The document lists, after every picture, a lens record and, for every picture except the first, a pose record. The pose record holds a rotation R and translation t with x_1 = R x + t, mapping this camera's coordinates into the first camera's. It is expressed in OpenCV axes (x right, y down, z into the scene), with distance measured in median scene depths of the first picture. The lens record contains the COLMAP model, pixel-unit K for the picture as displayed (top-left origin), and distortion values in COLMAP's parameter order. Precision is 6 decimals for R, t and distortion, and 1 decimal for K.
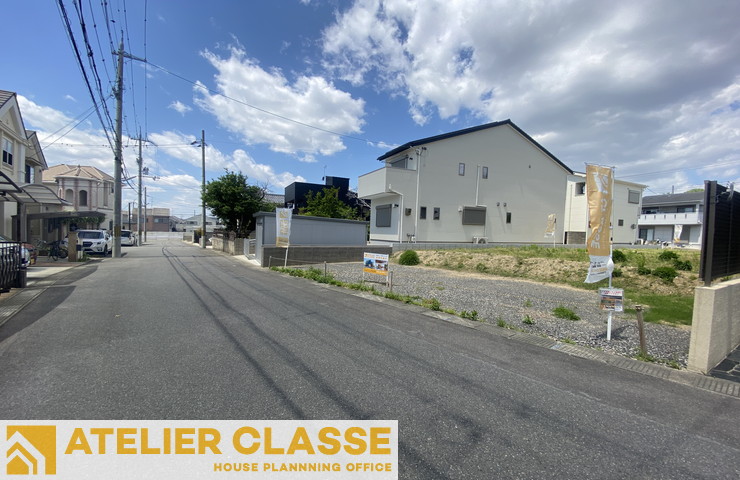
lens RADIAL K [[293.5, 0, 372.0], [0, 293.5, 237.9], [0, 0, 1]] dist [0.020685, -0.021008]
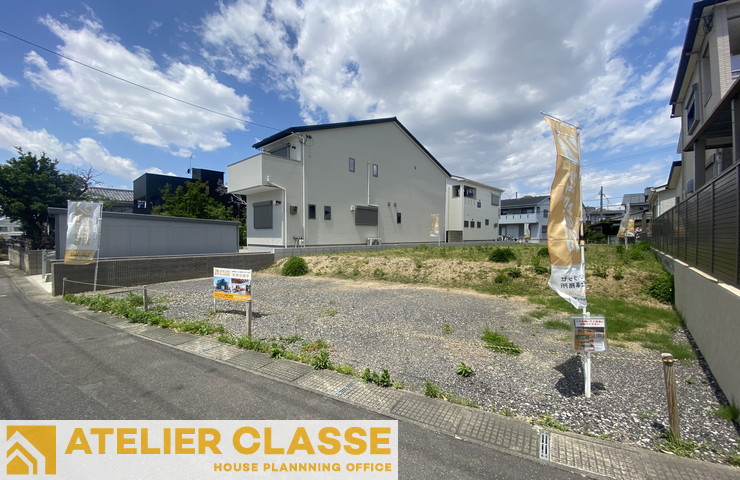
lens RADIAL K [[285.2, 0, 370.0], [0, 285.2, 240.0], [0, 0, 1]] dist [-0.000227, -0.023257]
pose [[0.937881, -0.029478, 0.345702, 0.027969], [0.029282, 0.999554, 0.005791, -0.001807], [-0.345719, 0.004691, 0.938327, 0.103417]]
